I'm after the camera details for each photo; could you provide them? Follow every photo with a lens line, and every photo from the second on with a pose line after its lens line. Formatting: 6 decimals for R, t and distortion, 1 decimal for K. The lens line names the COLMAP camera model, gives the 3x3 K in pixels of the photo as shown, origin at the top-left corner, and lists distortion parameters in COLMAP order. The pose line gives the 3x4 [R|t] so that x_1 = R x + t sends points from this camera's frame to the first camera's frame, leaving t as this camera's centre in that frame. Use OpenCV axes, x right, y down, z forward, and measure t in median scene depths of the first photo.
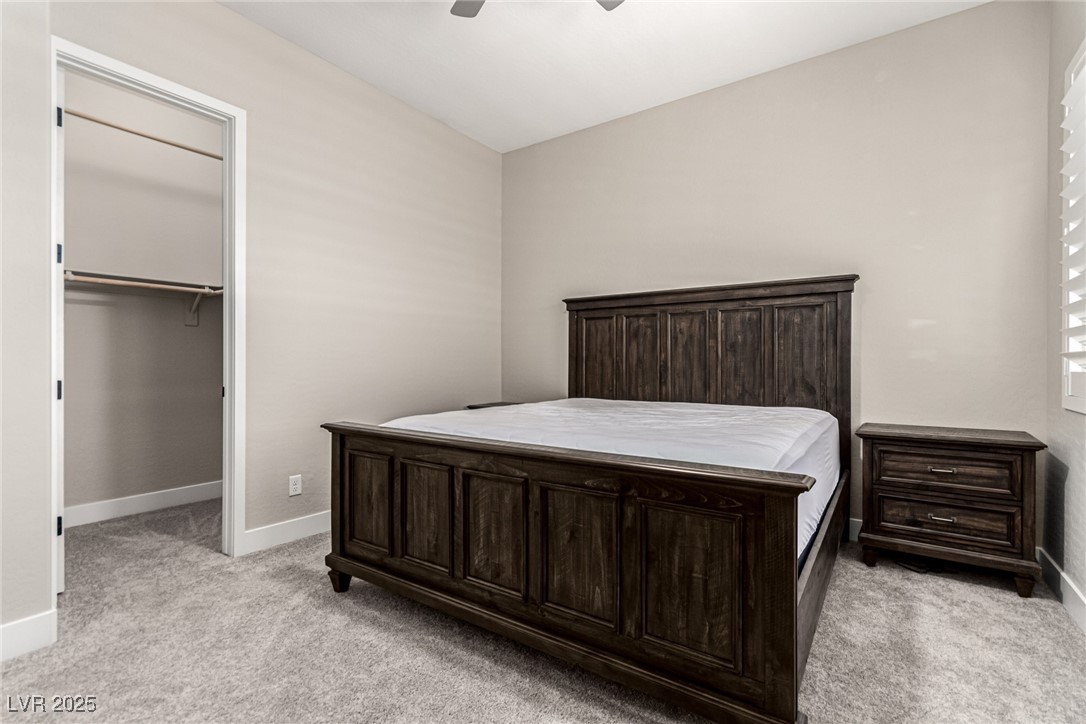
lens RADIAL K [[511.6, 0, 540.8], [0, 511.6, 363.4], [0, 0, 1]] dist [-0.001800, 0.000114]
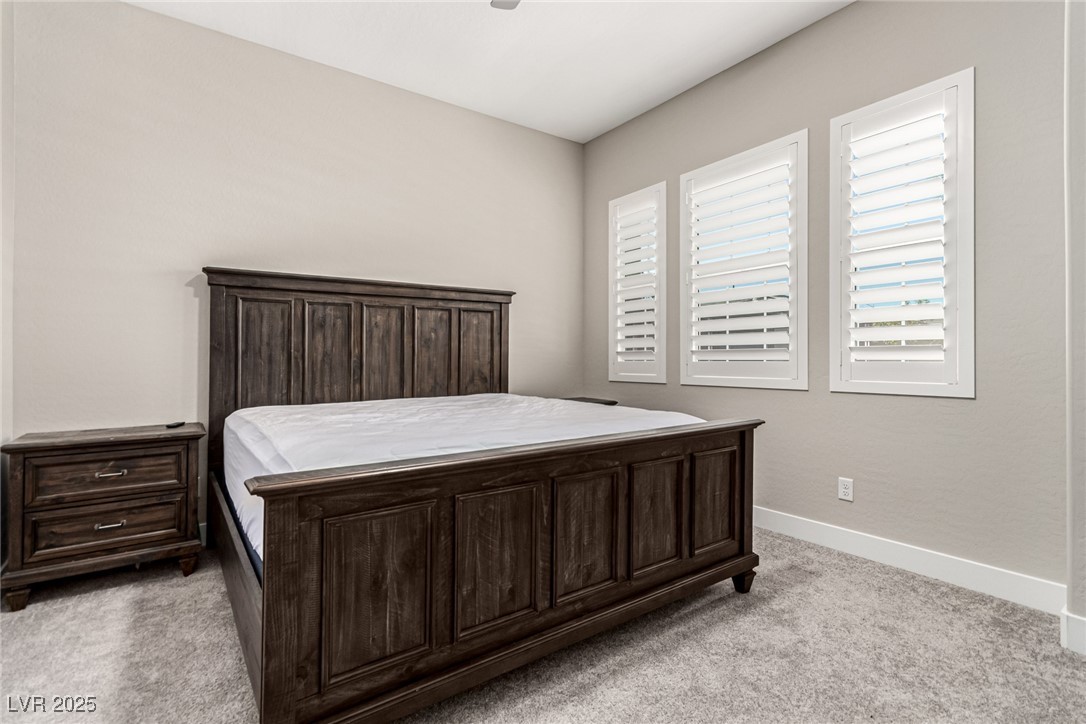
lens RADIAL K [[511.6, 0, 566.4], [0, 511.6, 351.5], [0, 0, 1]] dist [-0.001800, 0.000114]
pose [[0.315204, 0.005053, 0.949011, -0.546208], [0.009033, 0.999925, -0.008325, -0.002561], [-0.948981, 0.011196, 0.315134, 0.391493]]
